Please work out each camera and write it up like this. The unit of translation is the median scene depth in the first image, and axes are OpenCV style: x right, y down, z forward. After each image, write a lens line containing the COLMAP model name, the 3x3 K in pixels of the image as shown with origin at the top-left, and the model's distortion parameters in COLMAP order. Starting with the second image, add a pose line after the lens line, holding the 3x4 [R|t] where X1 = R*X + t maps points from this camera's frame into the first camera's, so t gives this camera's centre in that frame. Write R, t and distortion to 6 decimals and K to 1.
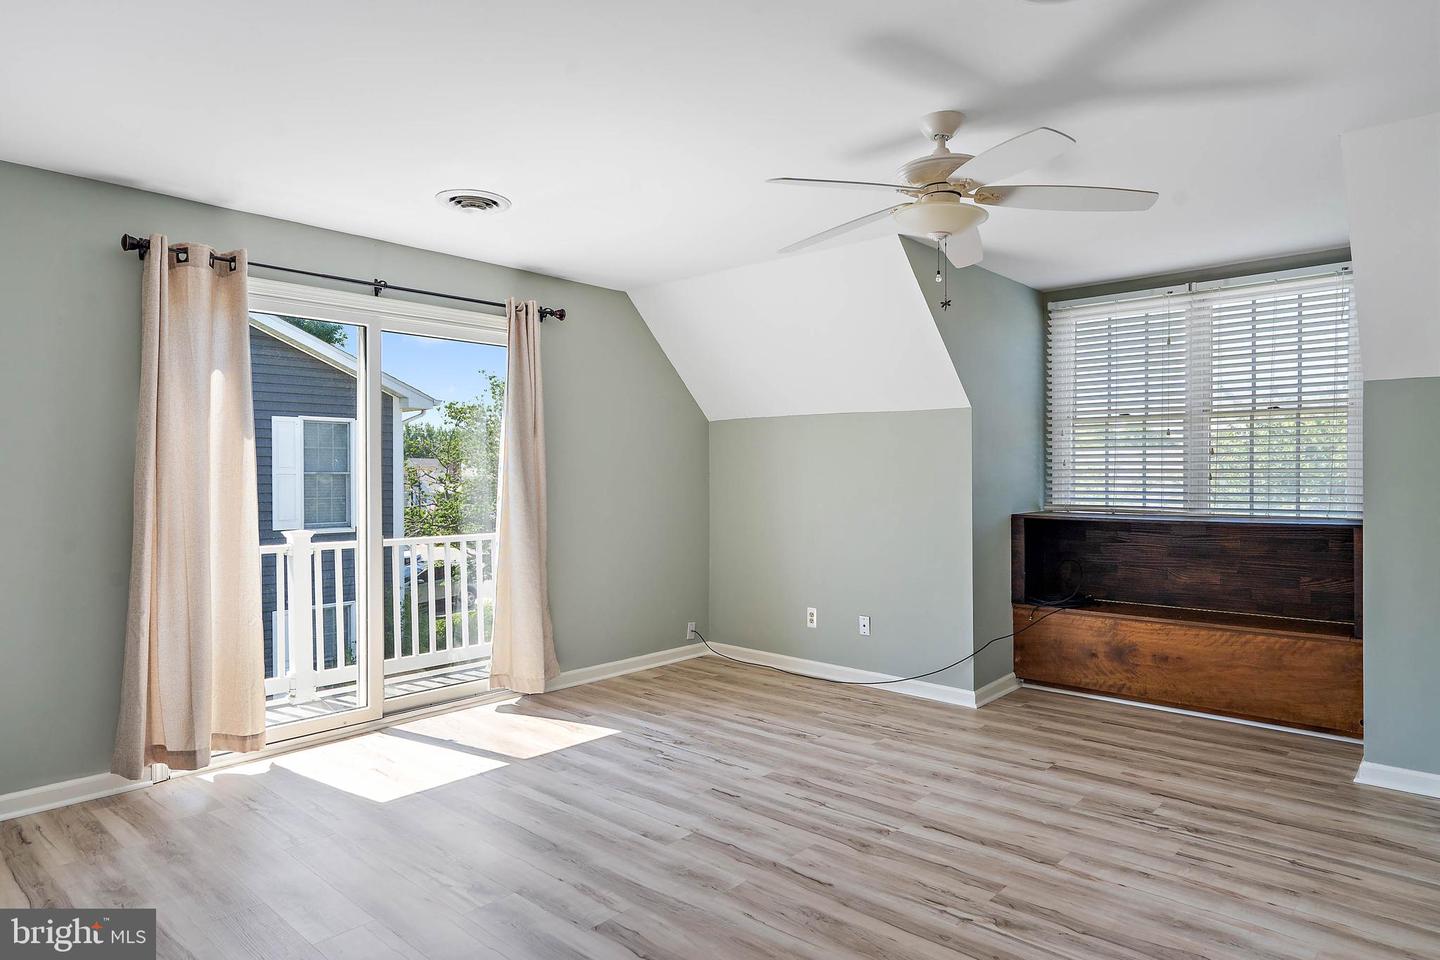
lens RADIAL K [[846.0, 0, 719.6], [0, 846.0, 481.8], [0, 0, 1]] dist [0.002826, 0.000361]
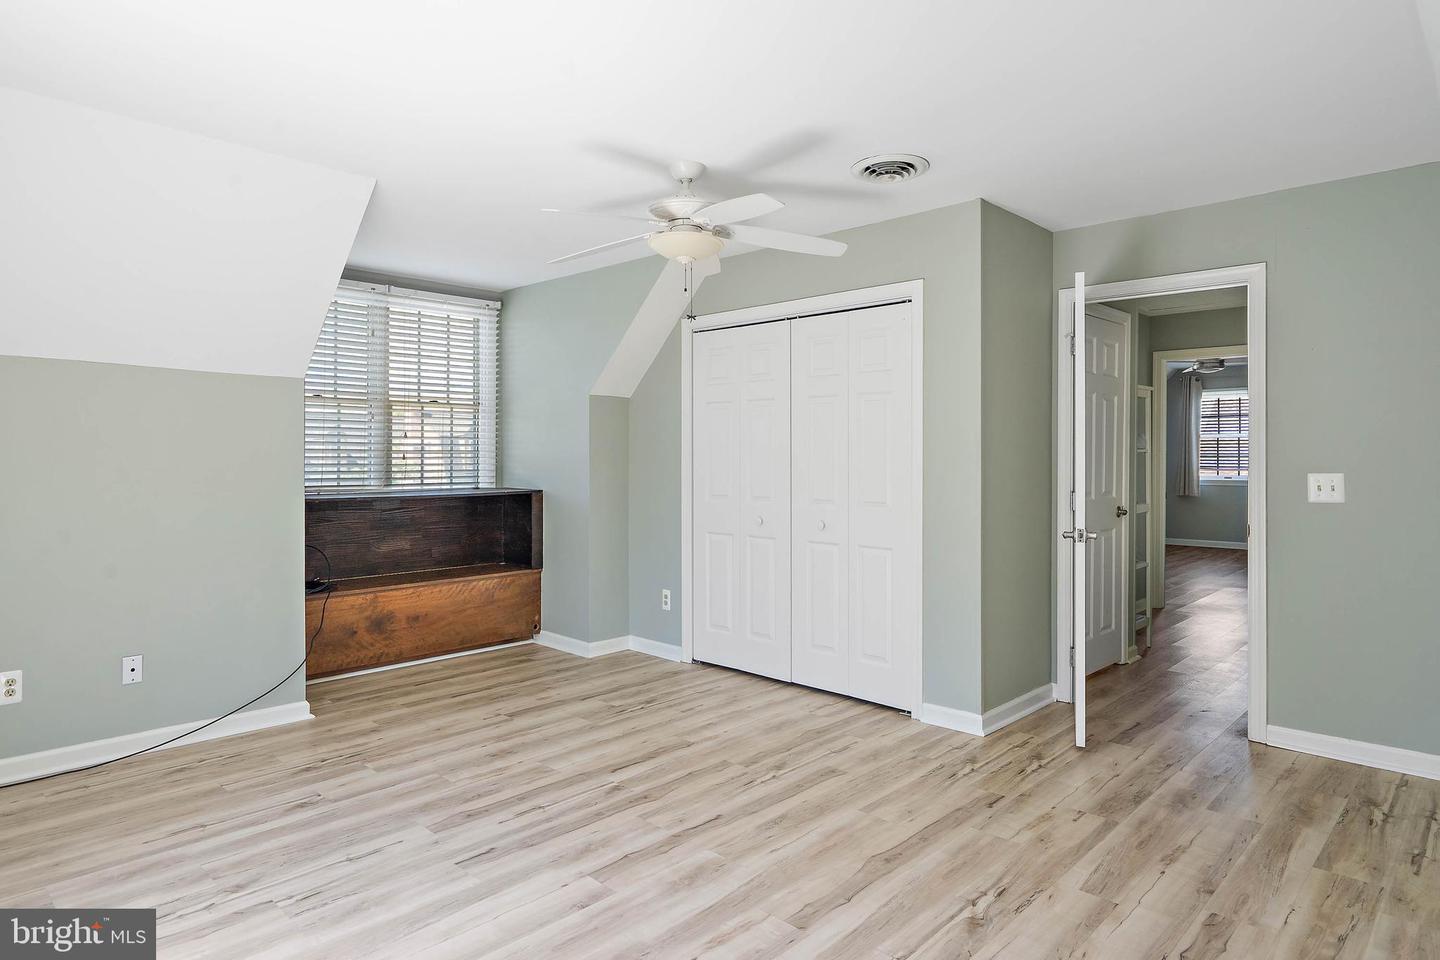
lens RADIAL K [[846.0, 0, 712.7], [0, 846.0, 450.3], [0, 0, 1]] dist [0.002826, 0.000361]
pose [[0.028244, 0.008046, 0.999569, -0.679166], [0.005947, 0.999949, -0.008217, -0.003839], [-0.999583, 0.006177, 0.028195, 0.654231]]
